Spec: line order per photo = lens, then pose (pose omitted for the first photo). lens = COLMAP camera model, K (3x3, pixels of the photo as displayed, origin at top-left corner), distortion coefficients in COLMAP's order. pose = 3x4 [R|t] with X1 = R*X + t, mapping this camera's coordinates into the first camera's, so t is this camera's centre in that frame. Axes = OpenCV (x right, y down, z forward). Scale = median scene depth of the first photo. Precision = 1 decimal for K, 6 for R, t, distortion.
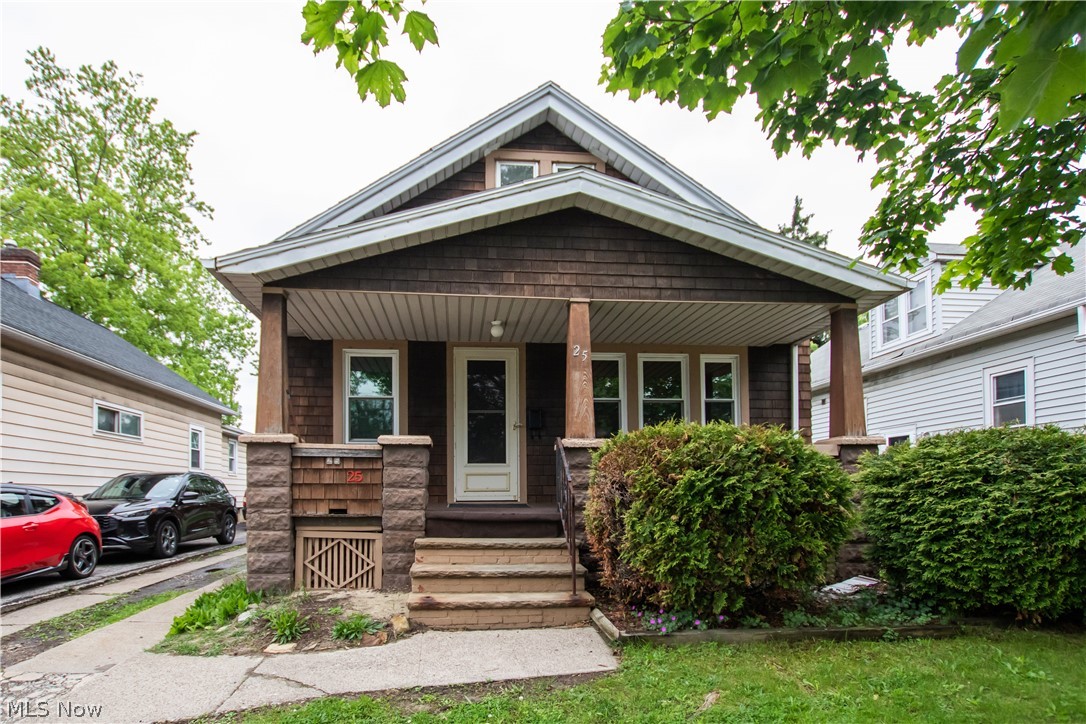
lens RADIAL K [[608.5, 0, 543.0], [0, 608.5, 362.0], [0, 0, 1]] dist [-0.030728, -0.000051]
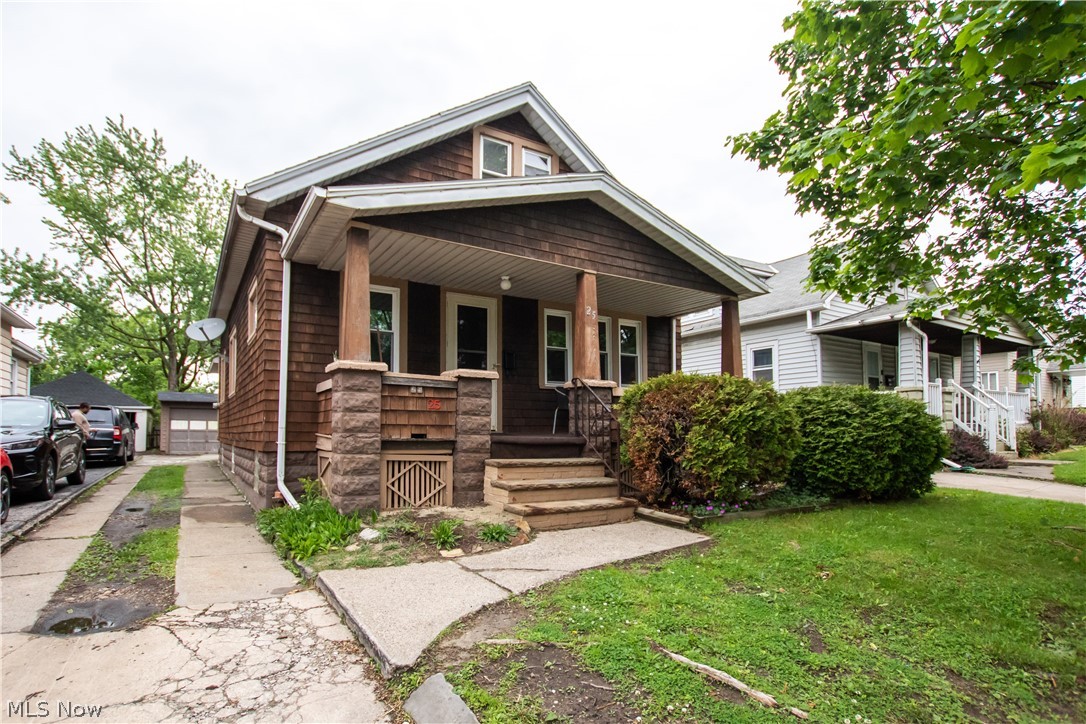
lens RADIAL K [[592.6, 0, 540.0], [0, 592.6, 265.9], [0, 0, 1]] dist [-0.027373, -0.000155]
pose [[0.875238, 0.137440, 0.463754, -0.688146], [-0.105756, 0.989959, -0.093797, 0.016995], [-0.471989, 0.033050, 0.880985, -0.064846]]
